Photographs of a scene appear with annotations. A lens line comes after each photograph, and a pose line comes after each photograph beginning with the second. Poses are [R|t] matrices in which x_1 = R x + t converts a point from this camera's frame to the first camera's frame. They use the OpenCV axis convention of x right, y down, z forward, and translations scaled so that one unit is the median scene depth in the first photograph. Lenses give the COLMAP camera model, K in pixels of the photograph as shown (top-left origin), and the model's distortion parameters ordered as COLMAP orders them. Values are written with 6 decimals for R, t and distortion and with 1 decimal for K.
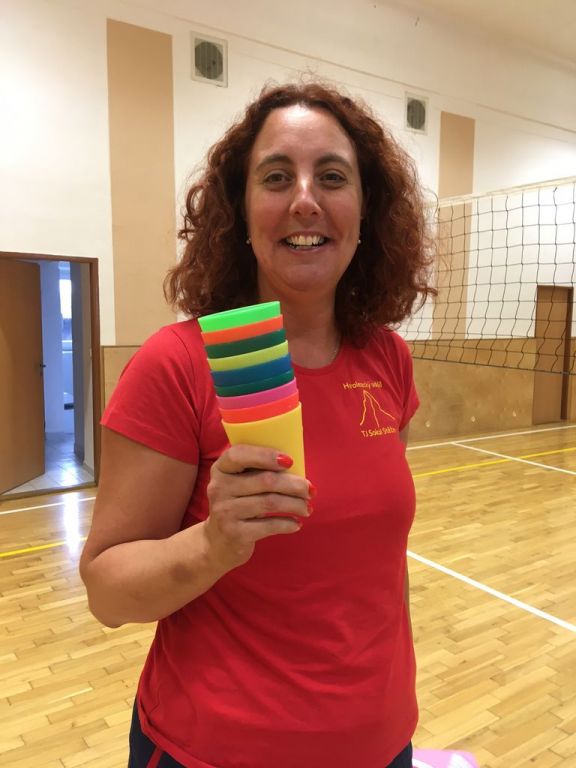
lens RADIAL K [[650.3, 0, 287.6], [0, 650.3, 386.5], [0, 0, 1]] dist [0.093963, -0.136163]
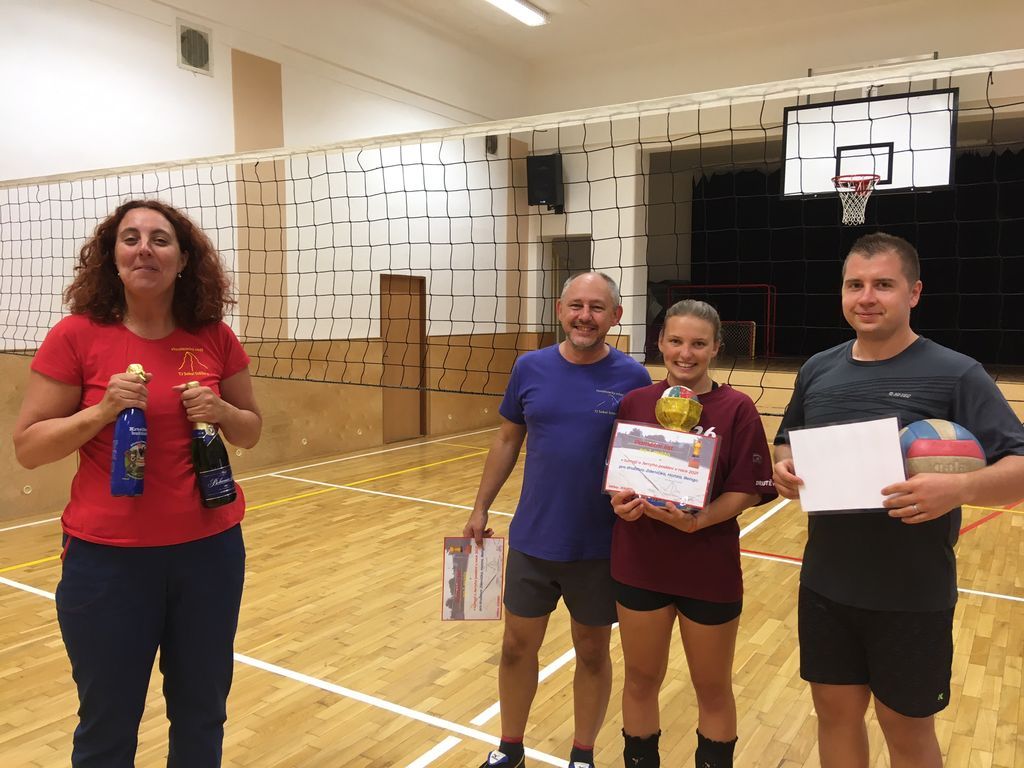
lens RADIAL K [[867.1, 0, 510.8], [0, 867.1, 378.2], [0, 0, 1]] dist [0.093963, -0.136163]
pose [[0.916389, -0.037580, 0.398522, 0.141095], [0.049566, 0.998574, -0.019812, 0.009922], [-0.397209, 0.037909, 0.916945, -0.089419]]
